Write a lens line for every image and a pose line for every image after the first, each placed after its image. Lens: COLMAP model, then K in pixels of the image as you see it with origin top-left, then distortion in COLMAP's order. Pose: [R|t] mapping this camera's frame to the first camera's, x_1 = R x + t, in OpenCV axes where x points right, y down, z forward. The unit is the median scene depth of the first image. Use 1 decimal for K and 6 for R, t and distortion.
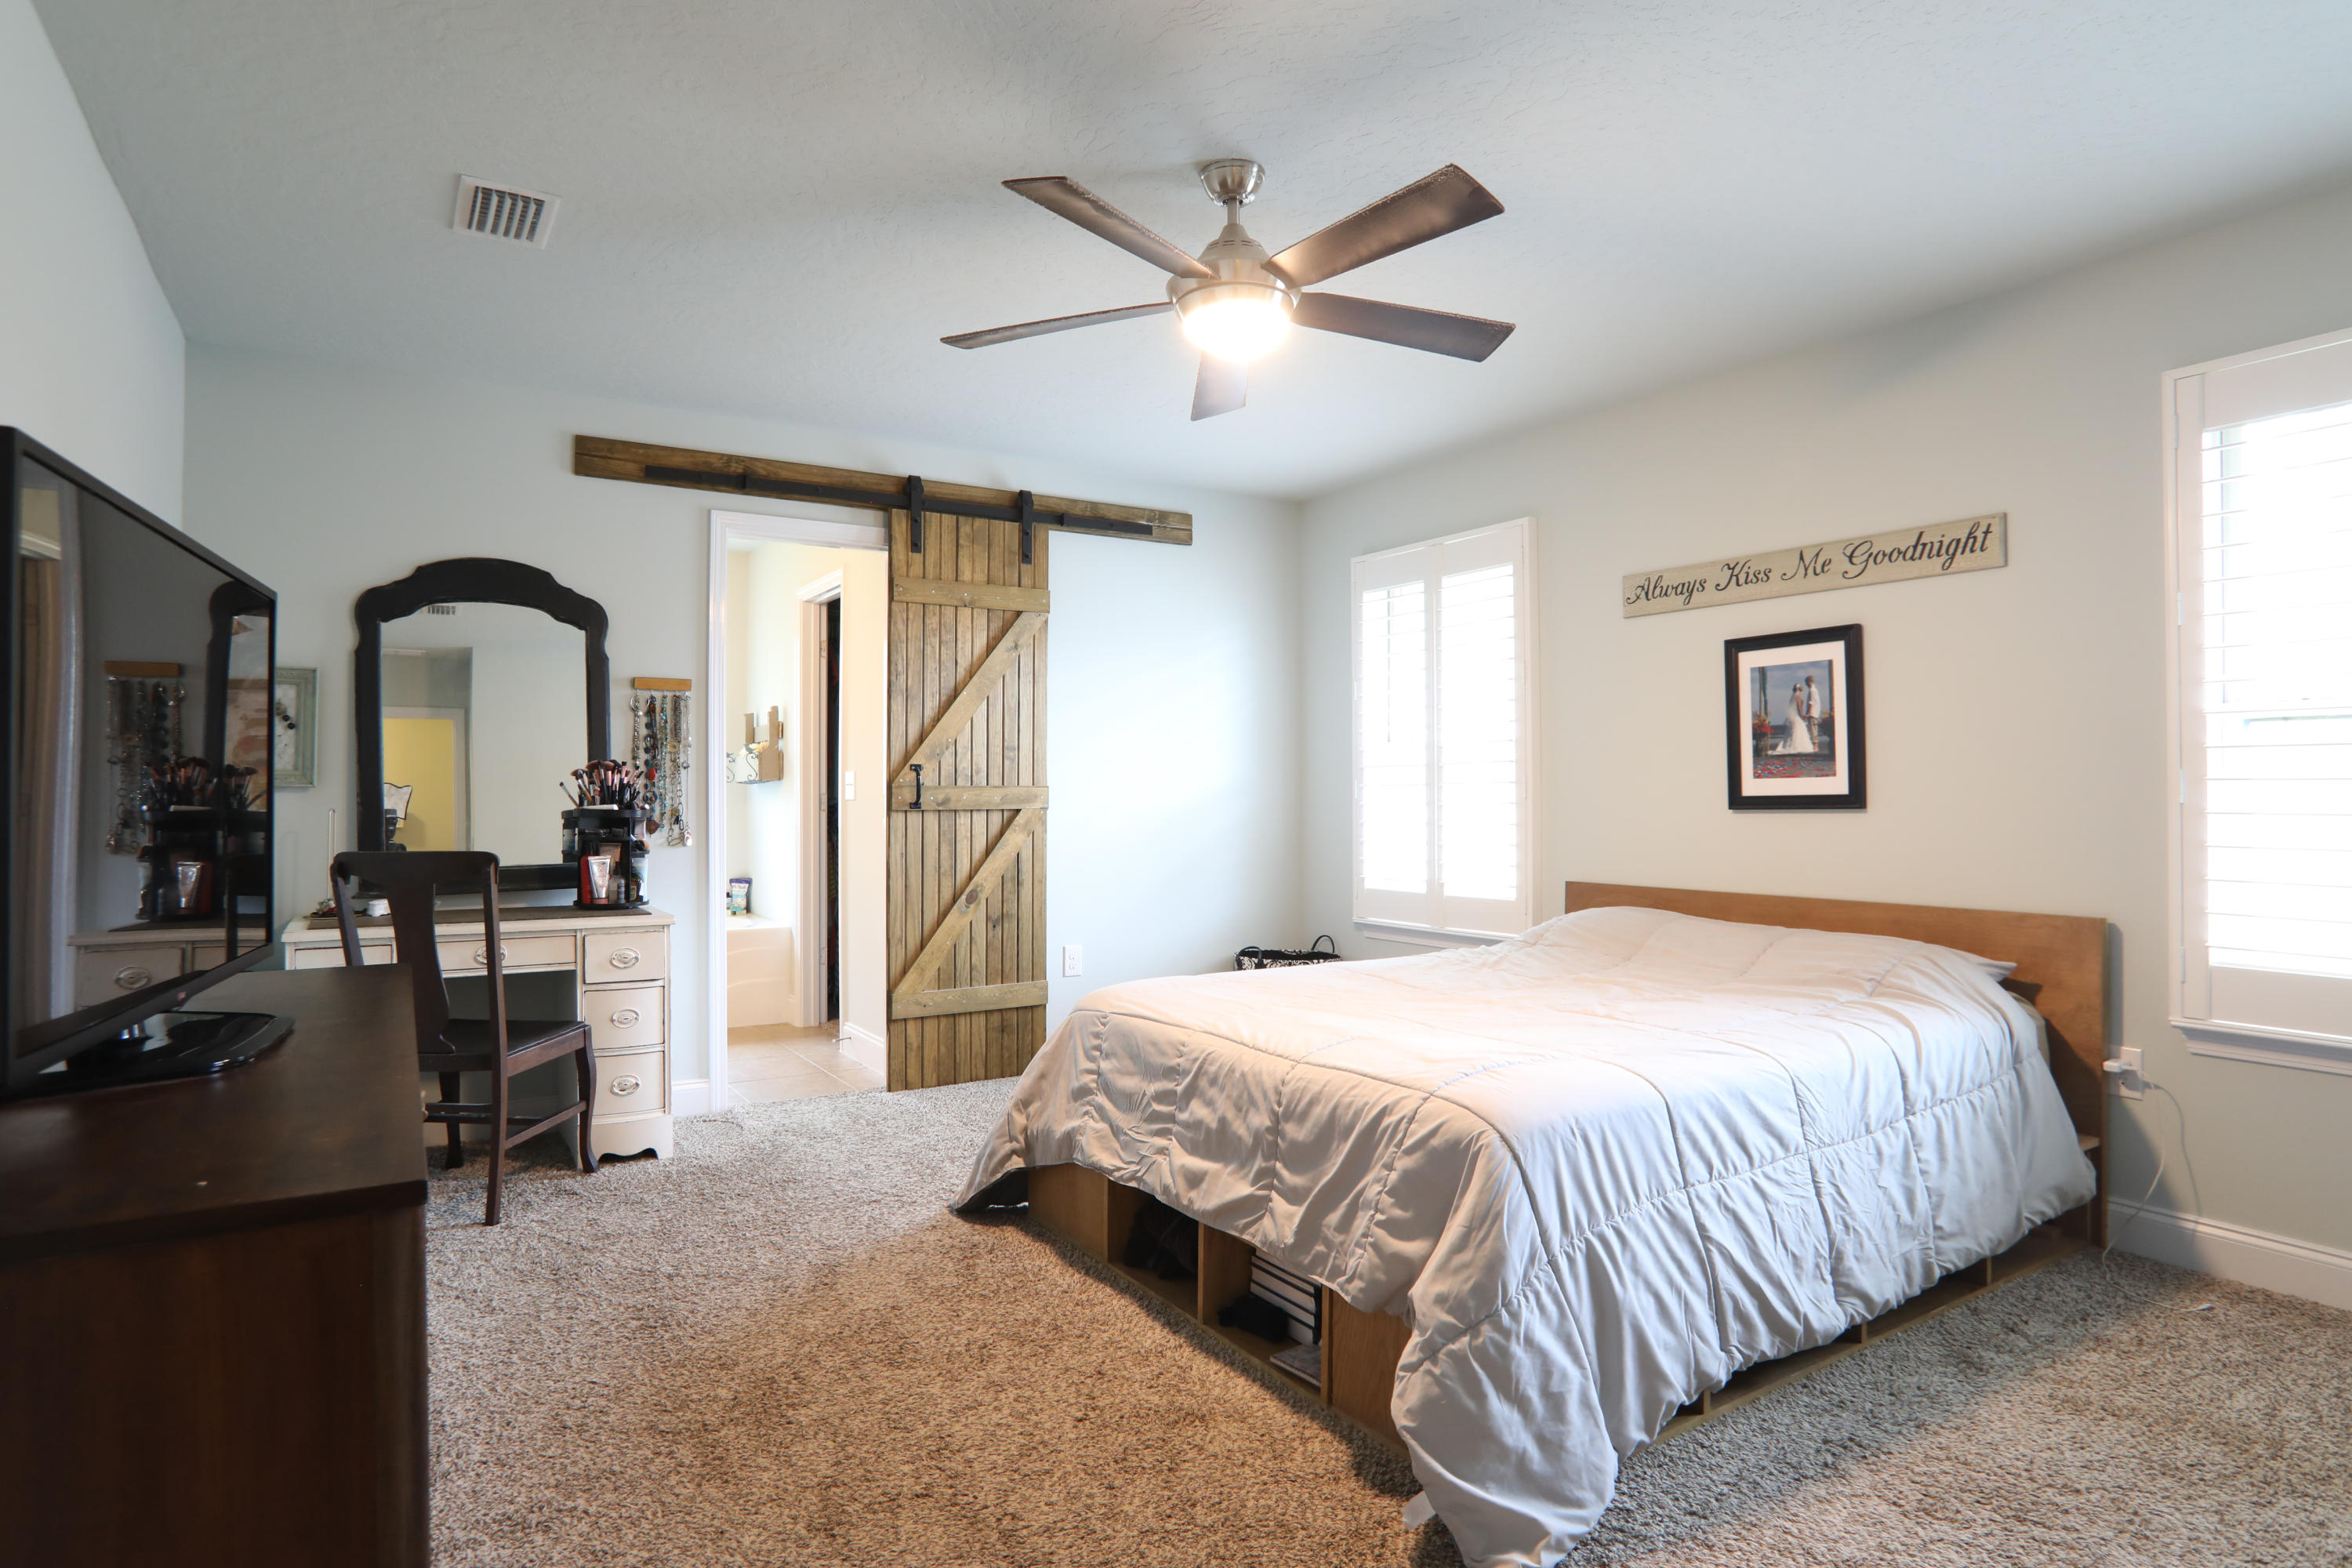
lens RADIAL K [[1264.5, 0, 1180.2], [0, 1264.5, 777.8], [0, 0, 1]] dist [-0.023061, 0.005582]
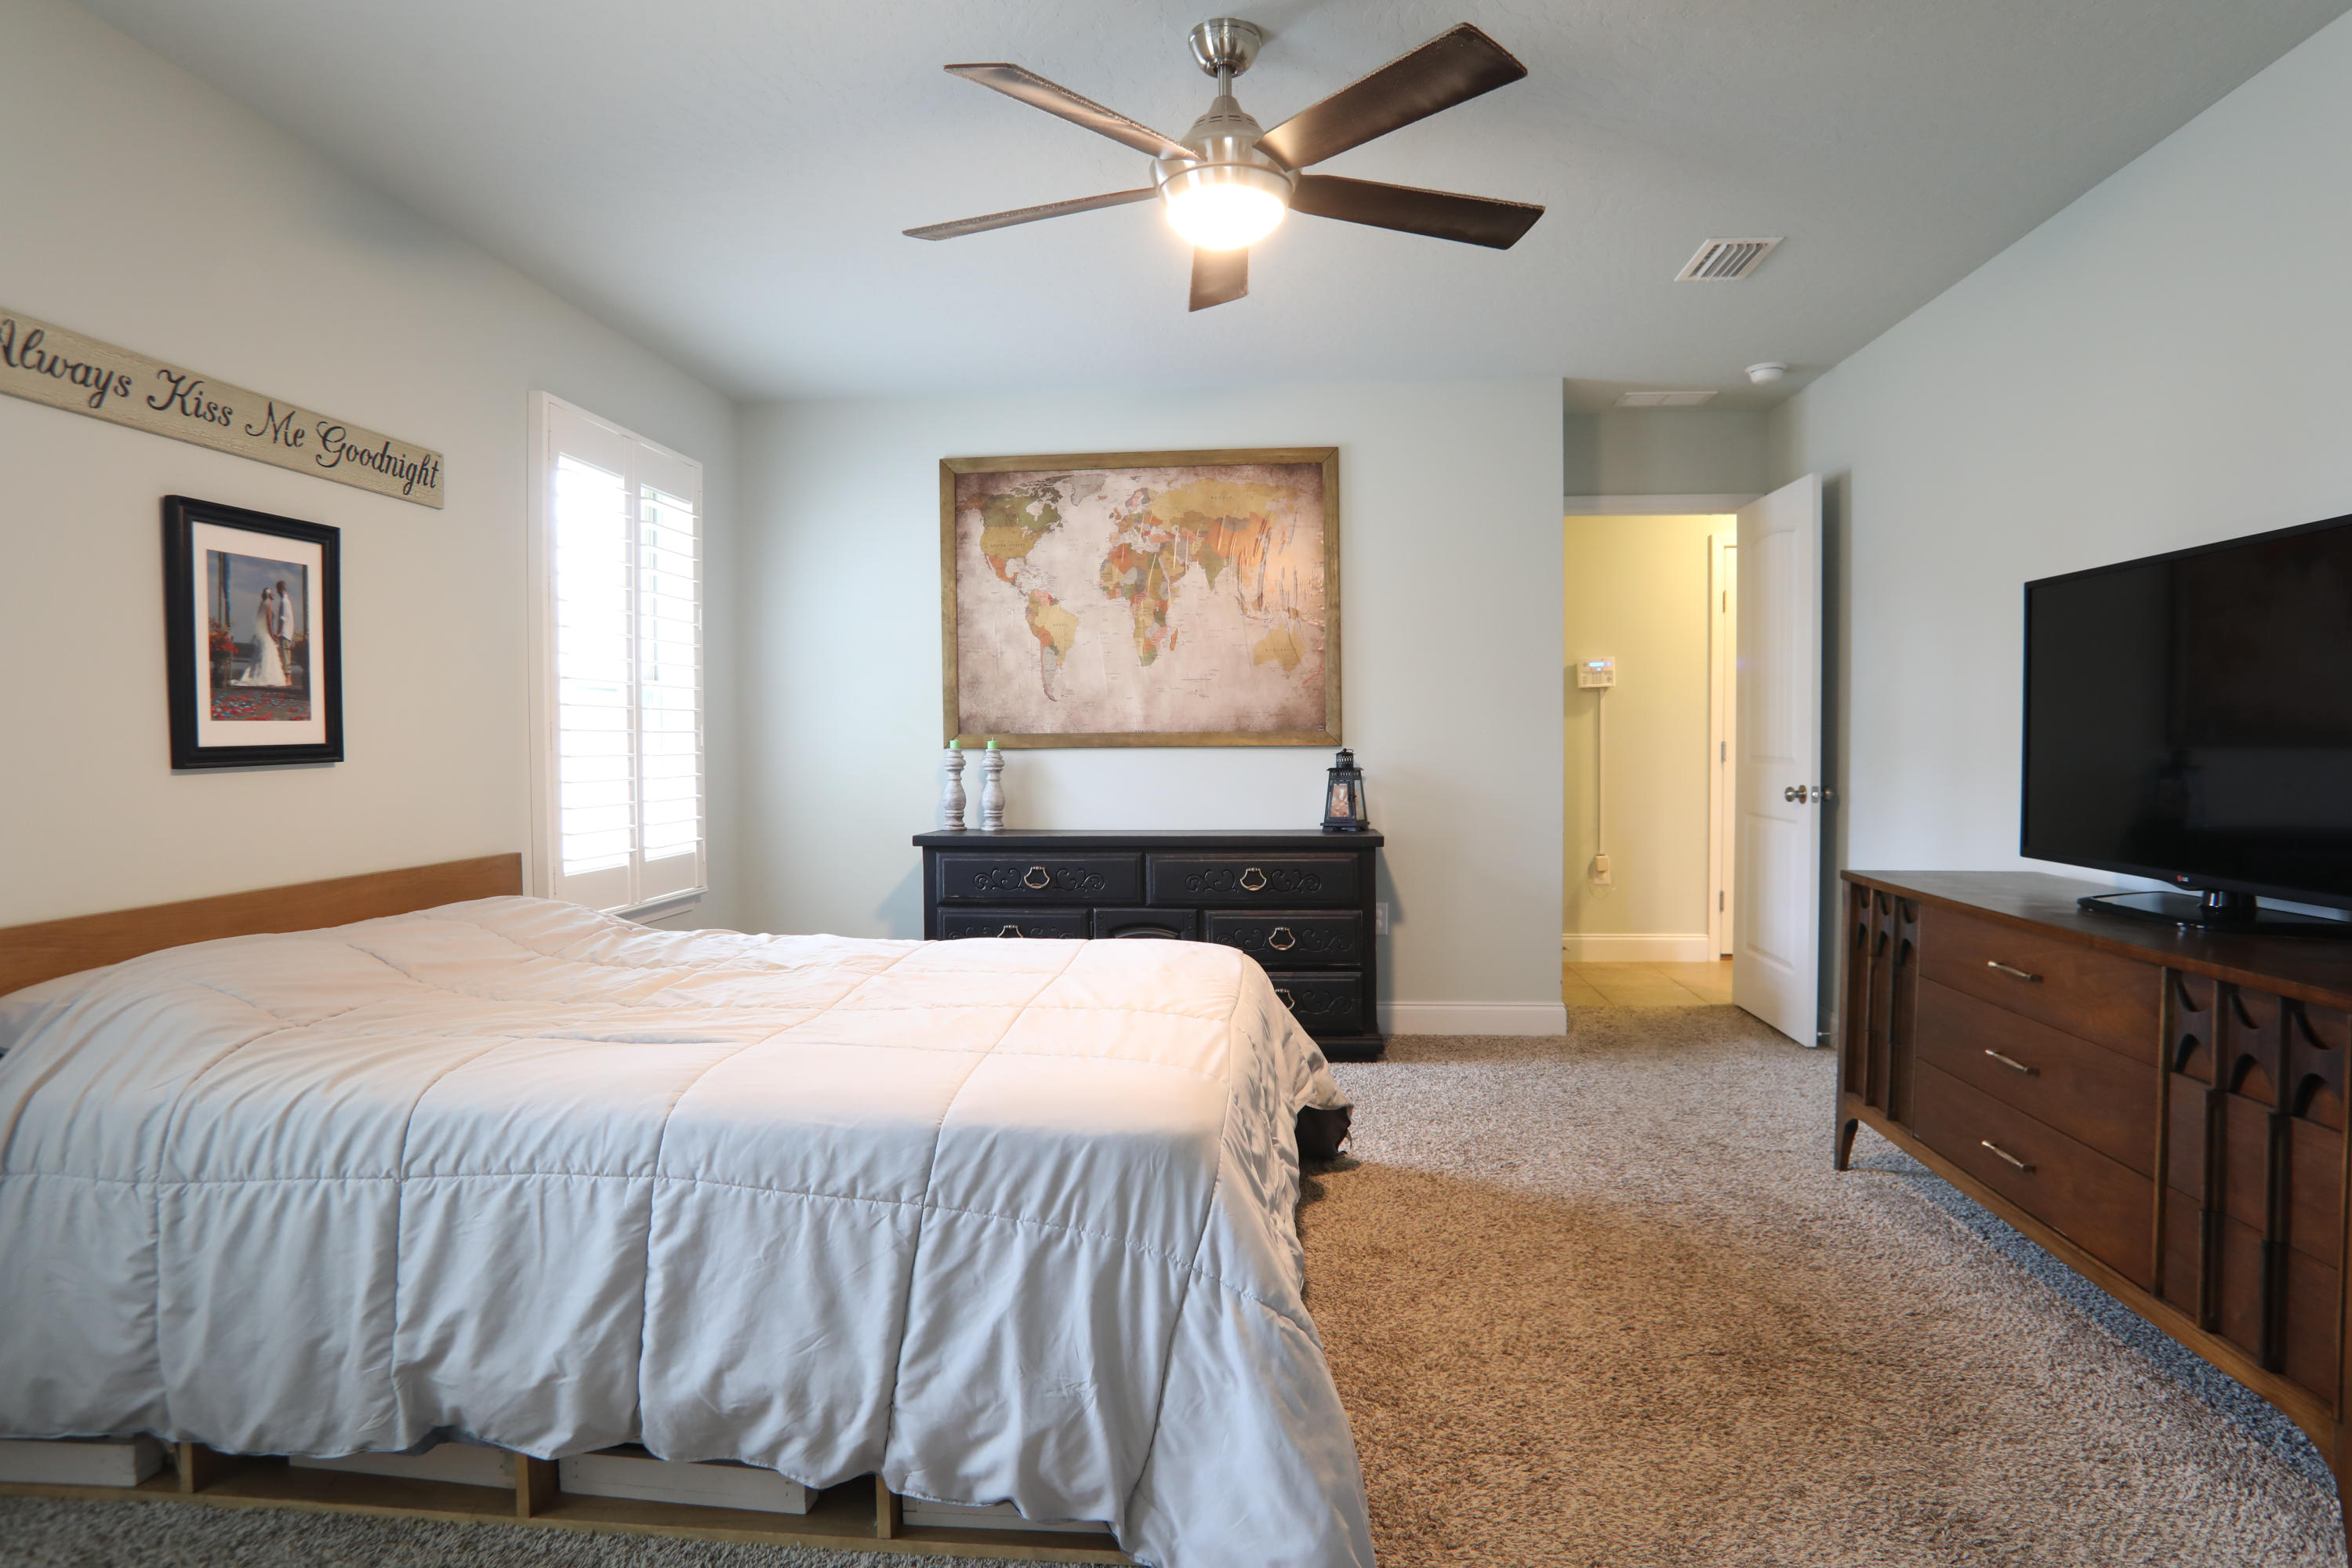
lens RADIAL K [[1264.5, 0, 1184.6], [0, 1264.5, 778.9], [0, 0, 1]] dist [-0.023061, 0.005582]
pose [[-0.793965, -0.009836, 0.607884, -0.353257], [0.006190, 0.999686, 0.024262, 0.018899], [-0.607932, 0.023026, -0.793655, 1.261171]]
